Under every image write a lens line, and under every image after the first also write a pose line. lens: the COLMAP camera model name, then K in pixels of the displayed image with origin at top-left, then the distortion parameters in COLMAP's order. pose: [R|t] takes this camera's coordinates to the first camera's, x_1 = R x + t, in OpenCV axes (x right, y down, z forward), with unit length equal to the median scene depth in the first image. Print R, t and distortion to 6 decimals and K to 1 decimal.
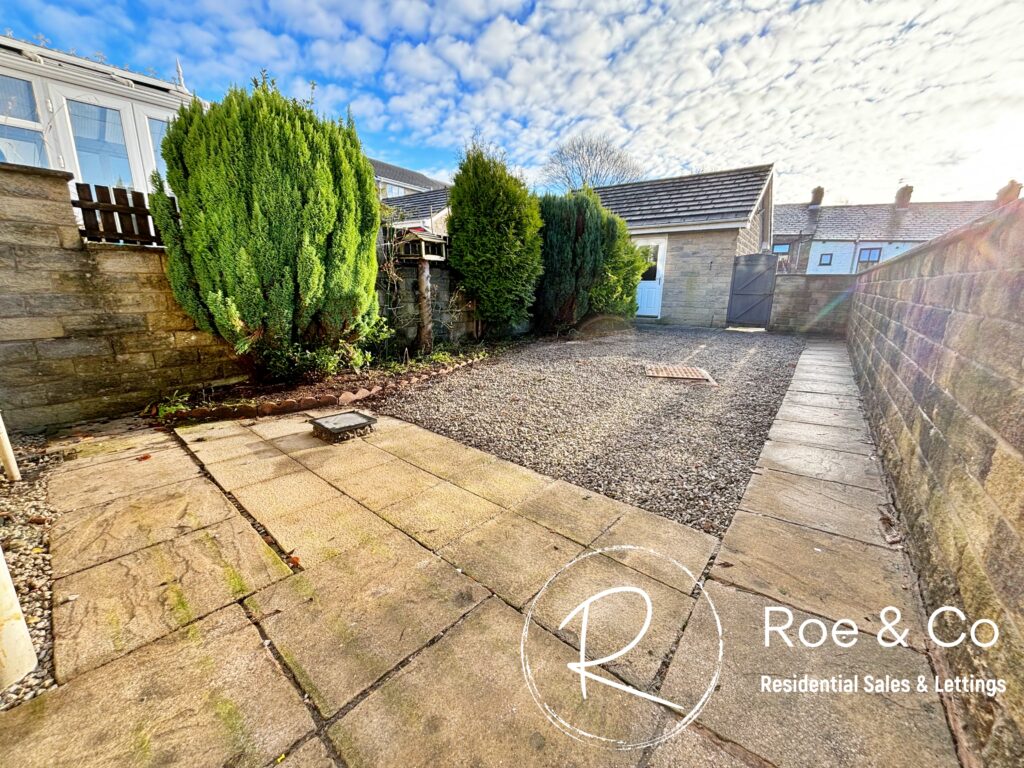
lens RADIAL K [[408.2, 0, 517.1], [0, 408.2, 381.5], [0, 0, 1]] dist [-0.007283, 0.000162]
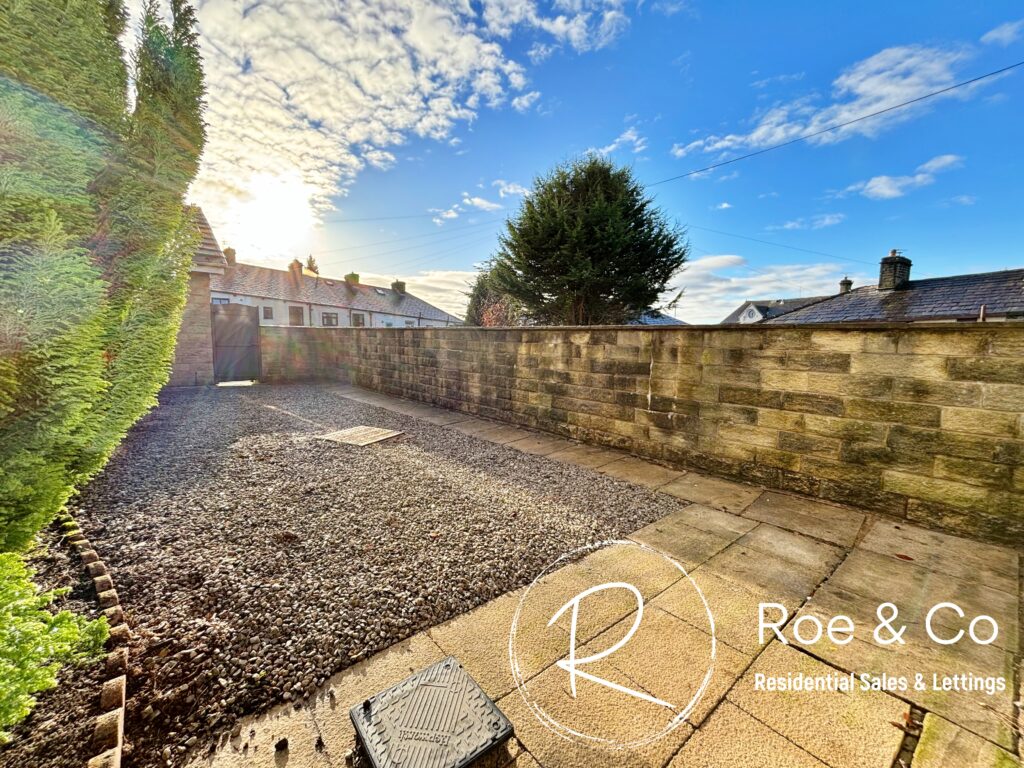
lens RADIAL K [[408.2, 0, 512.3], [0, 408.2, 383.9], [0, 0, 1]] dist [-0.007283, 0.000162]
pose [[0.197615, -0.117754, 0.973182, -0.890046], [0.214196, 0.973957, 0.074353, -0.272889], [-0.956592, 0.193758, 0.217691, 0.921398]]
